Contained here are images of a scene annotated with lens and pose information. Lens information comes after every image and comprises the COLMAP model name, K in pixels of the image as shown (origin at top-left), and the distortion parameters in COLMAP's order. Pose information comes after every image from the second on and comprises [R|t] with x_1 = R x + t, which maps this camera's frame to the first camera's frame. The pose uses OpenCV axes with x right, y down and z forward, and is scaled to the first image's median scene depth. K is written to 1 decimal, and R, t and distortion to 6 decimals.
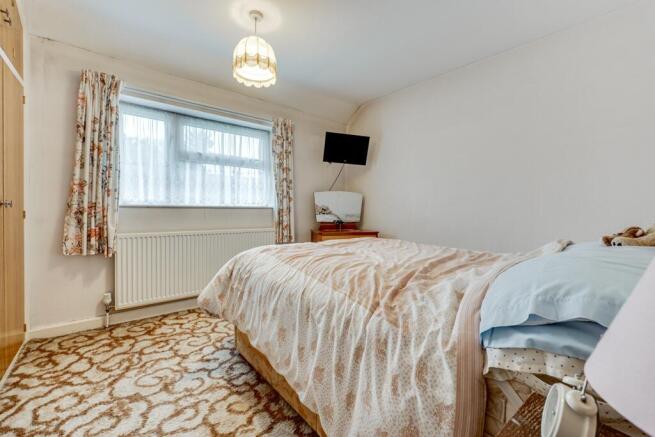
lens RADIAL K [[275.4, 0, 324.5], [0, 275.4, 209.8], [0, 0, 1]] dist [-0.001339, 0.000183]
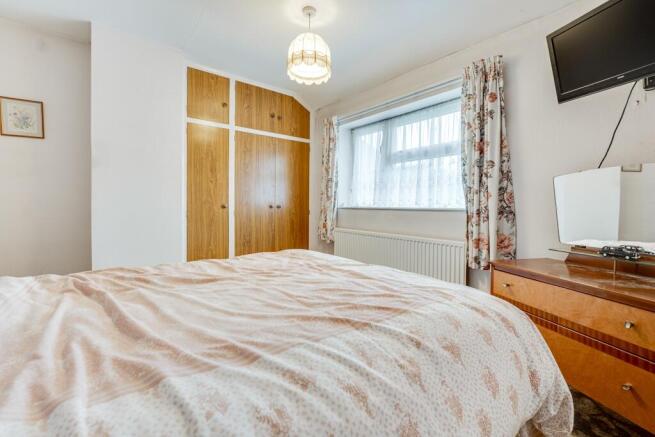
lens RADIAL K [[275.4, 0, 324.5], [0, 275.4, 209.8], [0, 0, 1]] dist [-0.001339, 0.000183]
pose [[-0.008057, -0.000471, -0.999967, 0.666191], [-0.026371, 0.999652, -0.000258, 0.000664], [0.999620, 0.026369, -0.008067, 0.985482]]
